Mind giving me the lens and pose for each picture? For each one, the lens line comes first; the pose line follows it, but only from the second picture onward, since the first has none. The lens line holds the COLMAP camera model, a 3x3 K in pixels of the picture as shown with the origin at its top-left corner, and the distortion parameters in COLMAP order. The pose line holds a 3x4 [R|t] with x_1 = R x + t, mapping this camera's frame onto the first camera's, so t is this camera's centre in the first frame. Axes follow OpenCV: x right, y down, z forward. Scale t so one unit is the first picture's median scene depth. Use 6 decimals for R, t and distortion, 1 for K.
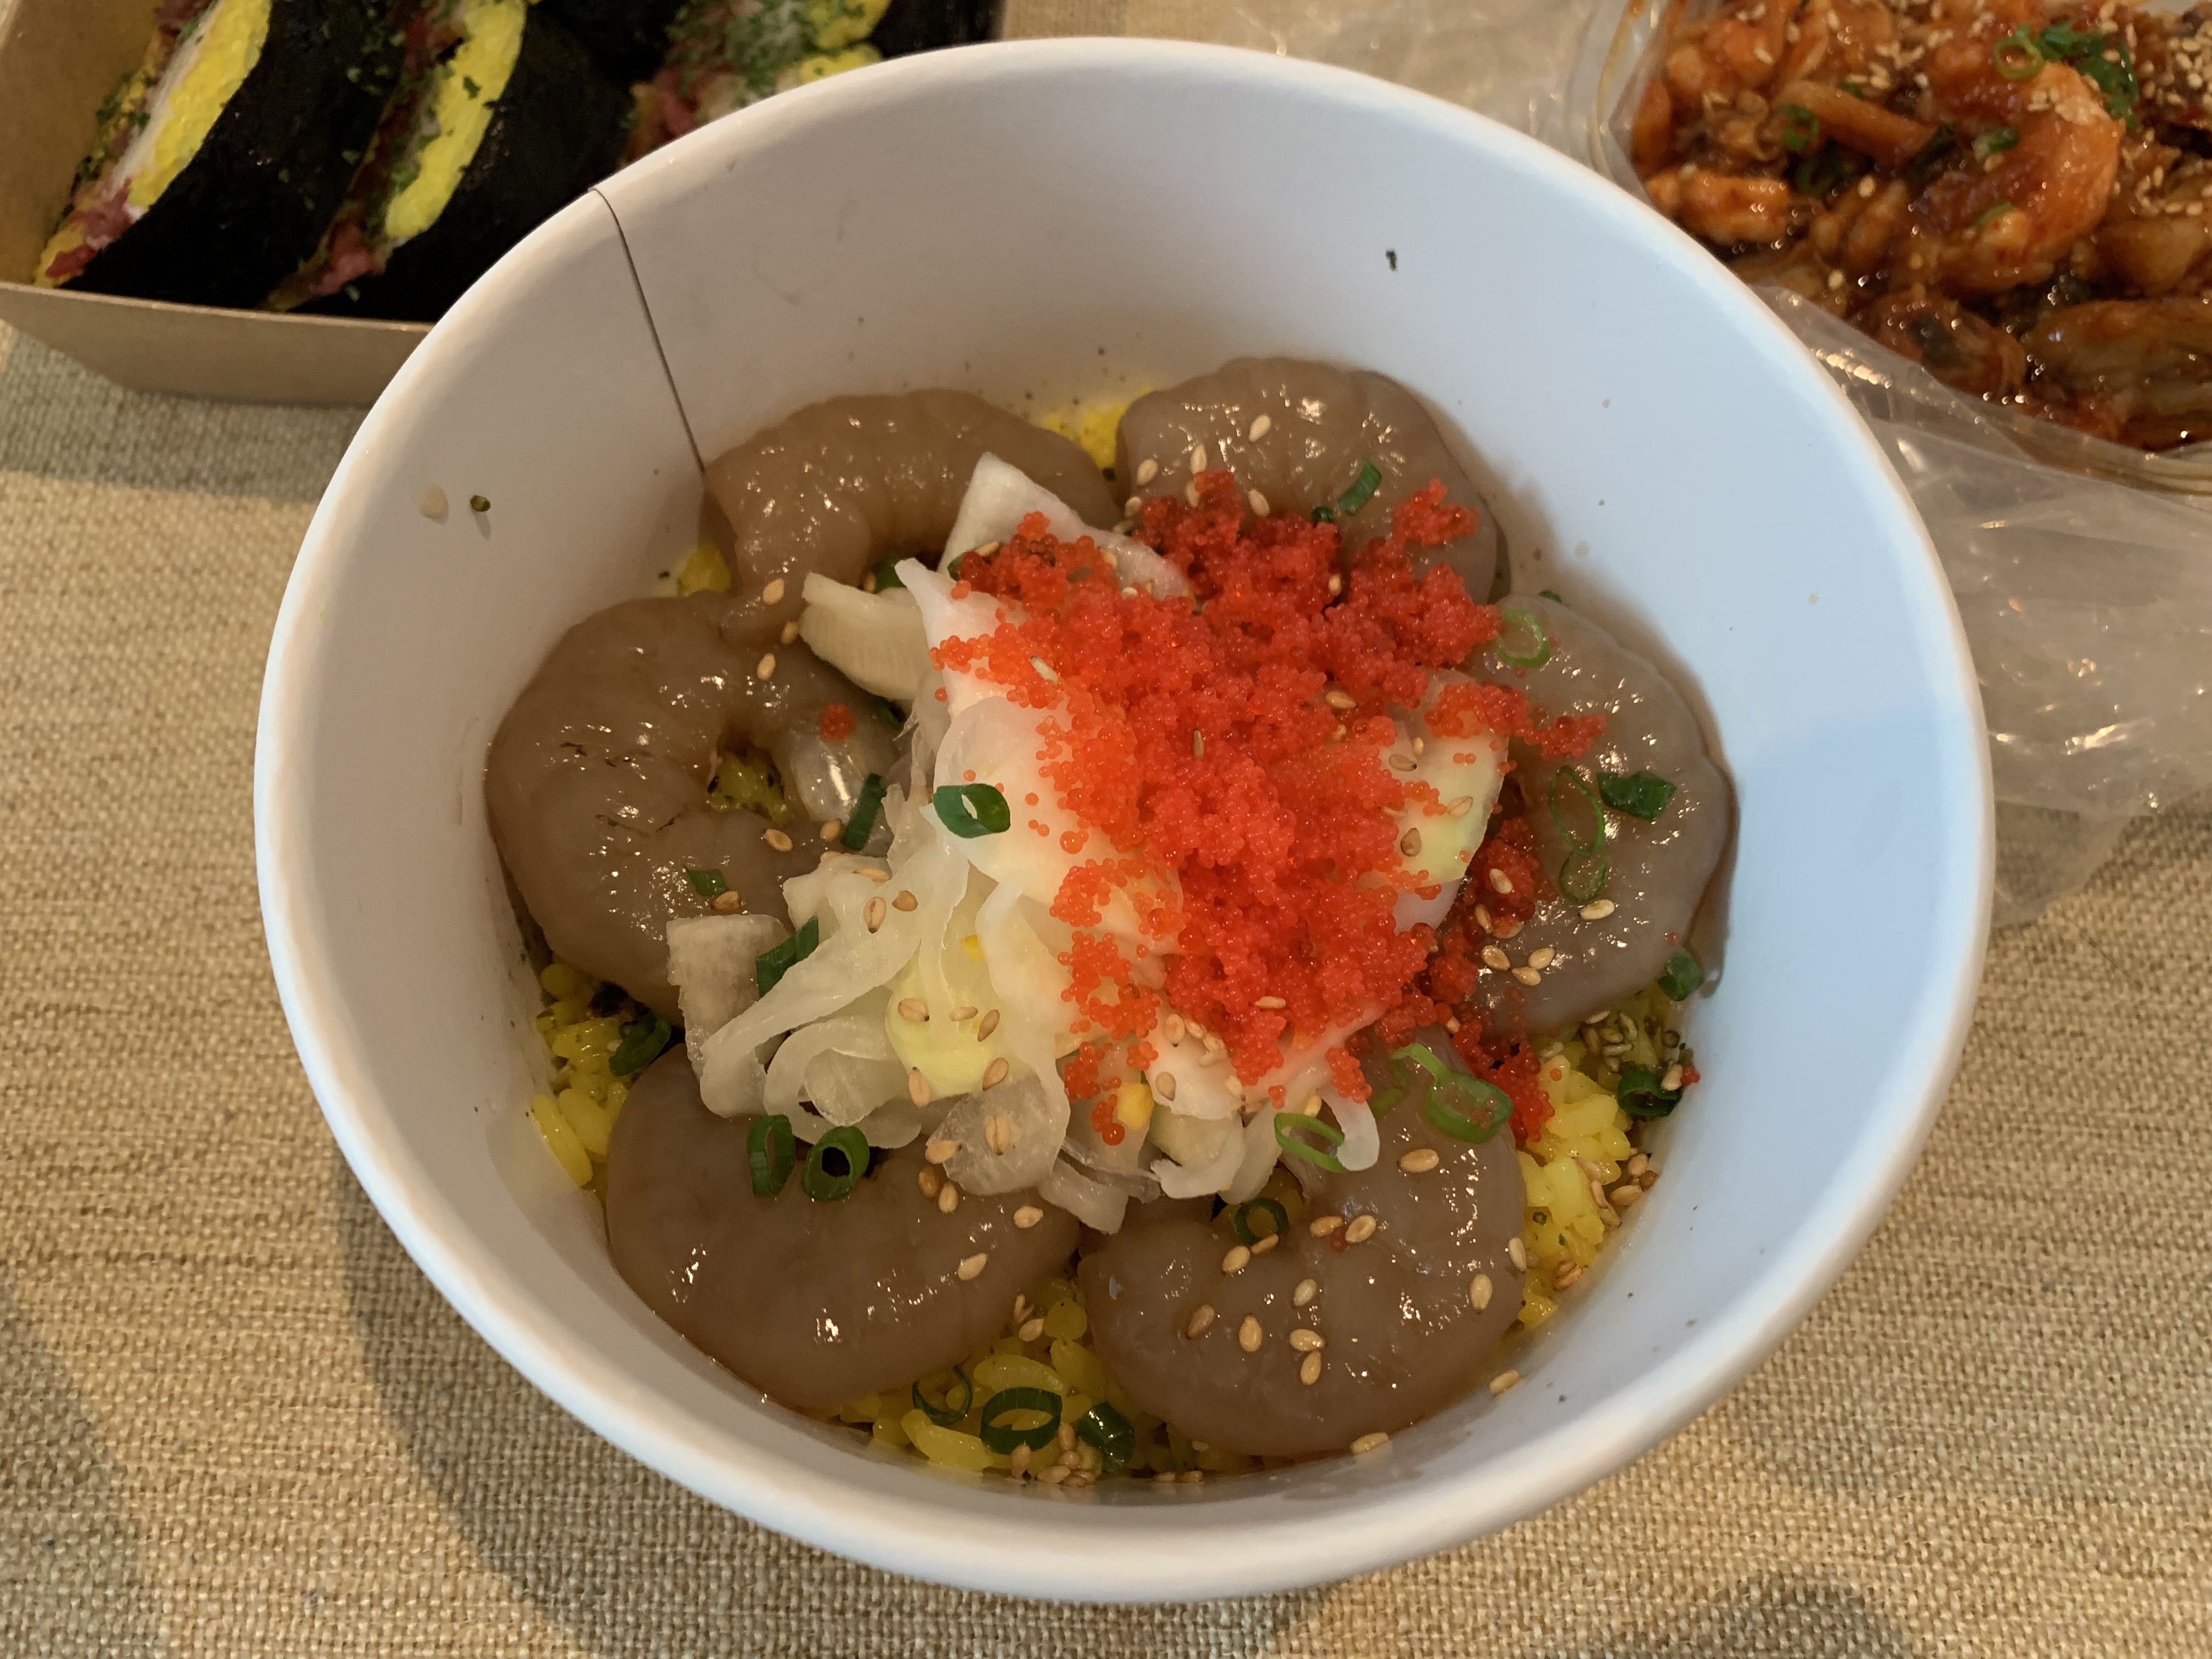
lens RADIAL K [[1674.2, 0, 1100.9], [0, 1674.2, 823.5], [0, 0, 1]] dist [0.006709, -0.001087]
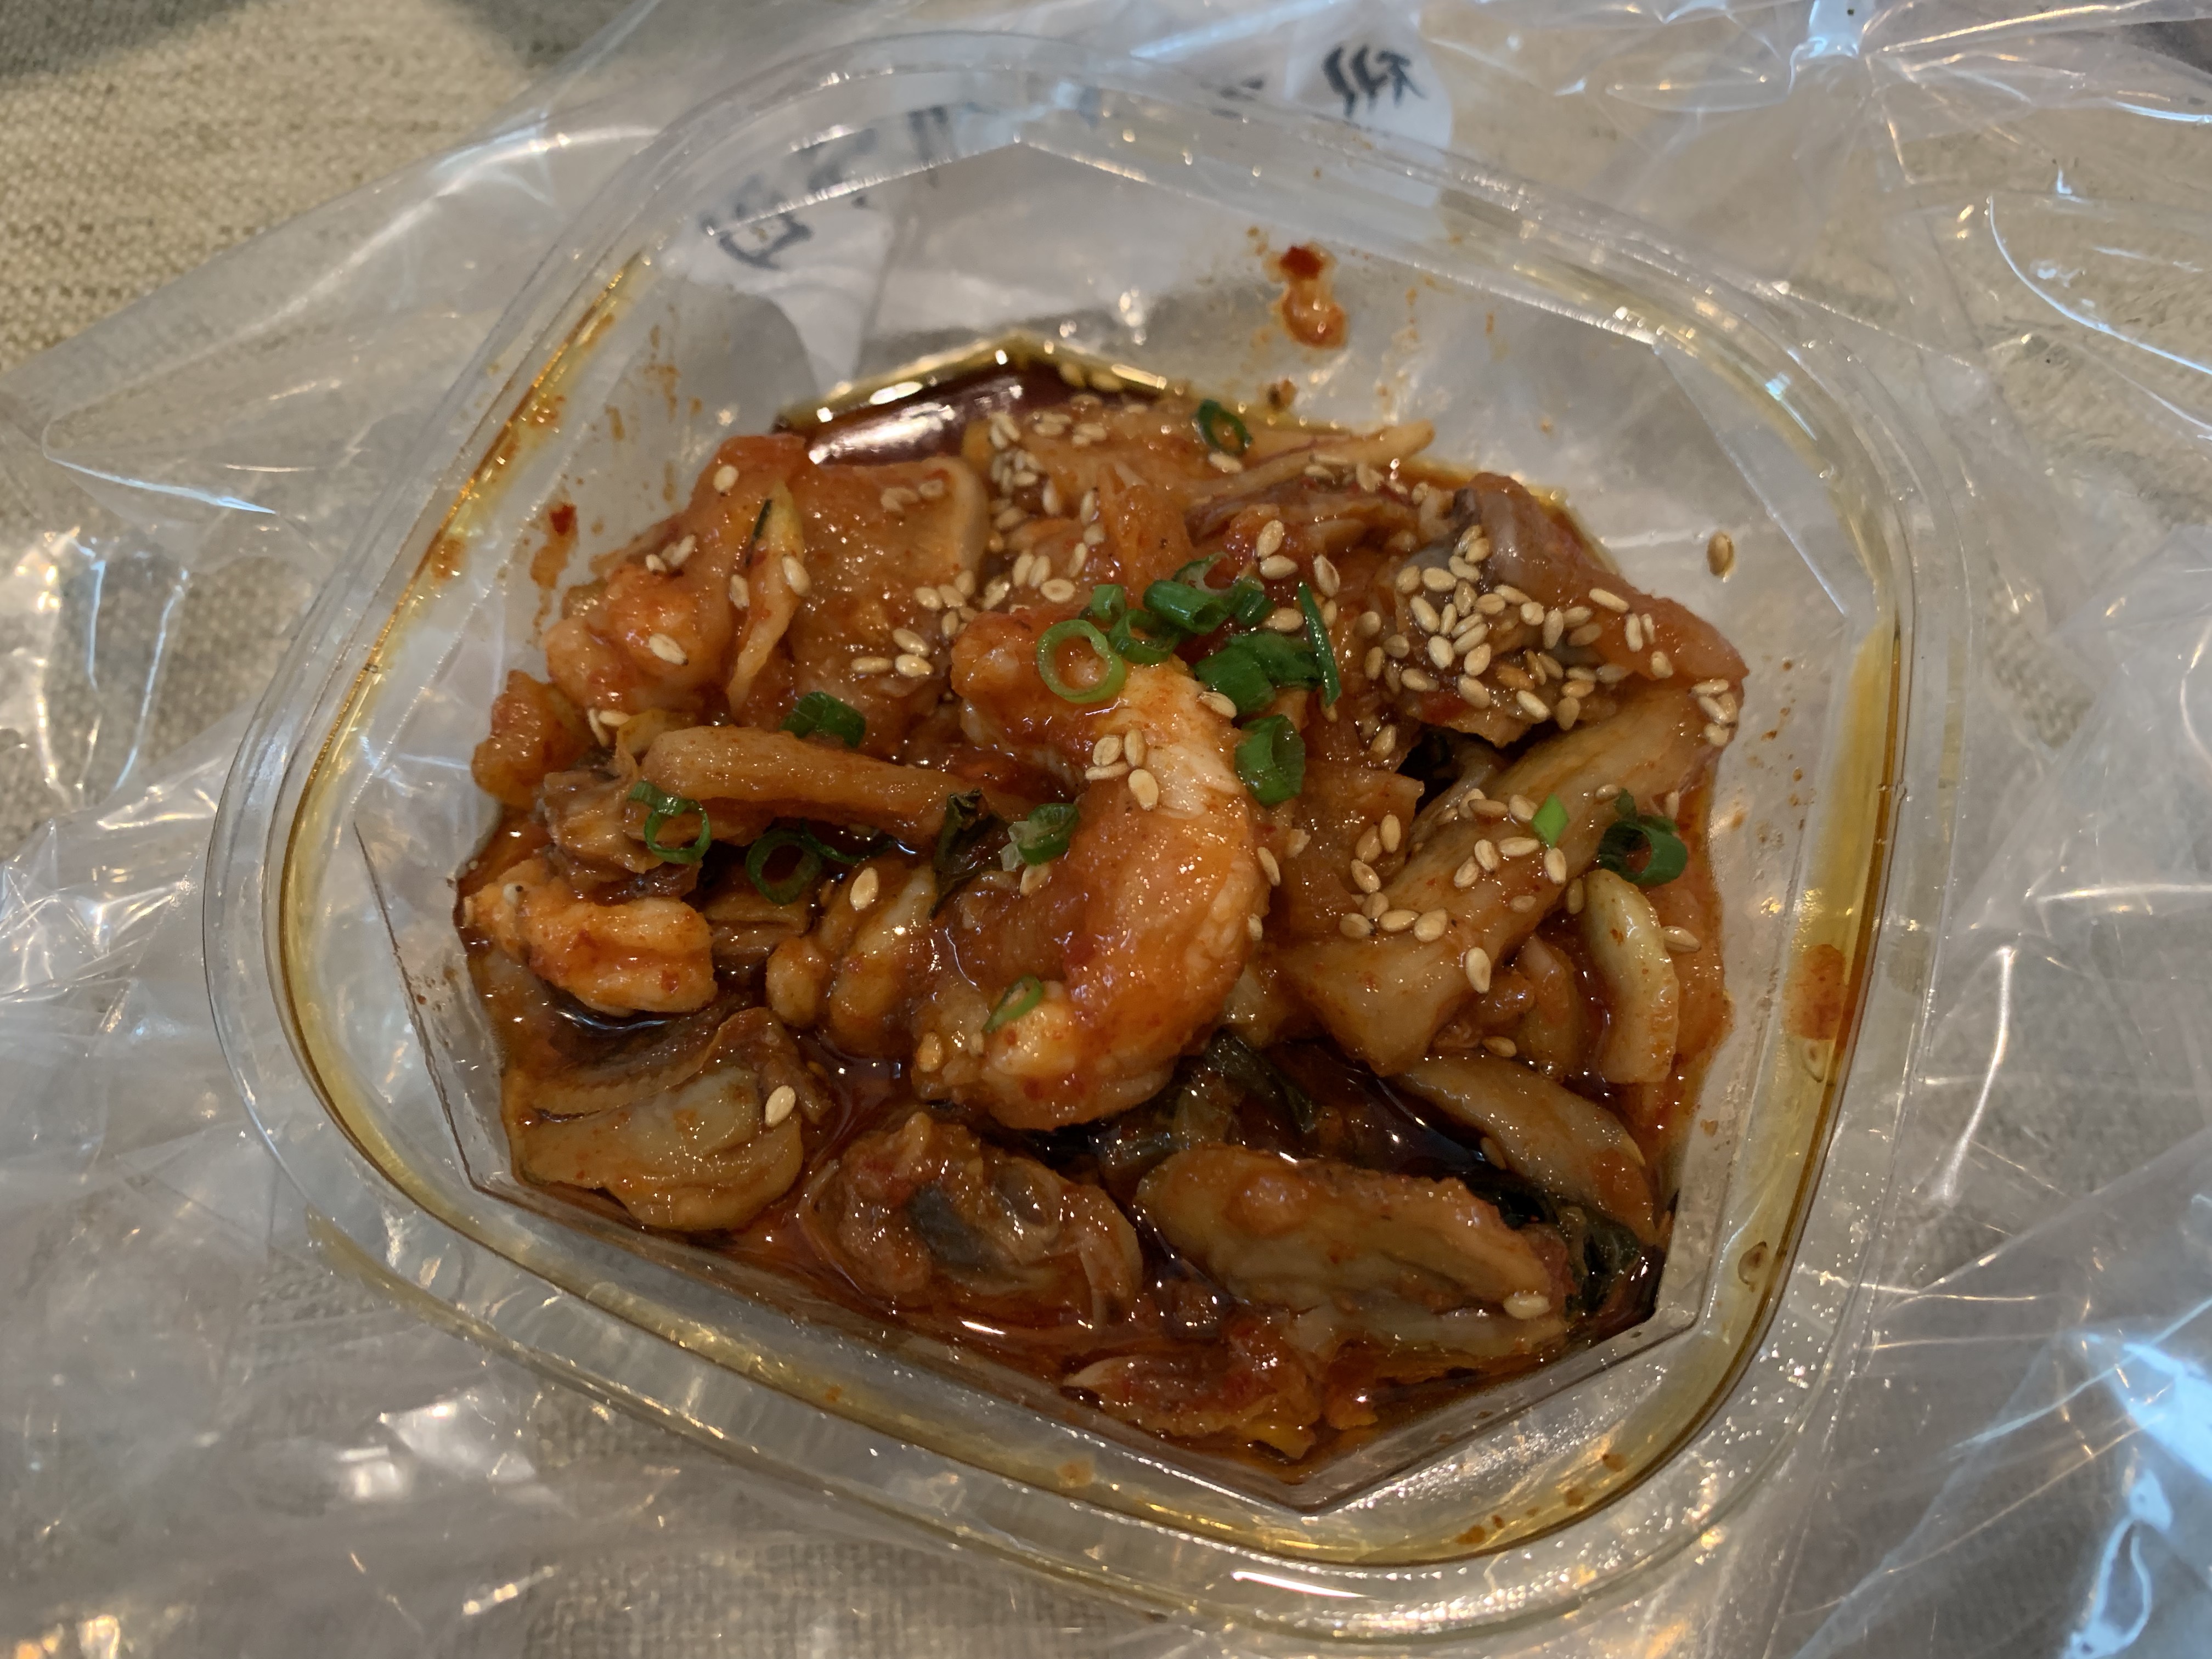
lens RADIAL K [[1674.2, 0, 1111.3], [0, 1674.2, 834.8], [0, 0, 1]] dist [0.006709, -0.001087]
pose [[0.994429, -0.082829, 0.065200, 0.504524], [0.085015, 0.995882, -0.031498, -0.375472], [-0.062322, 0.036866, 0.997375, 0.465507]]
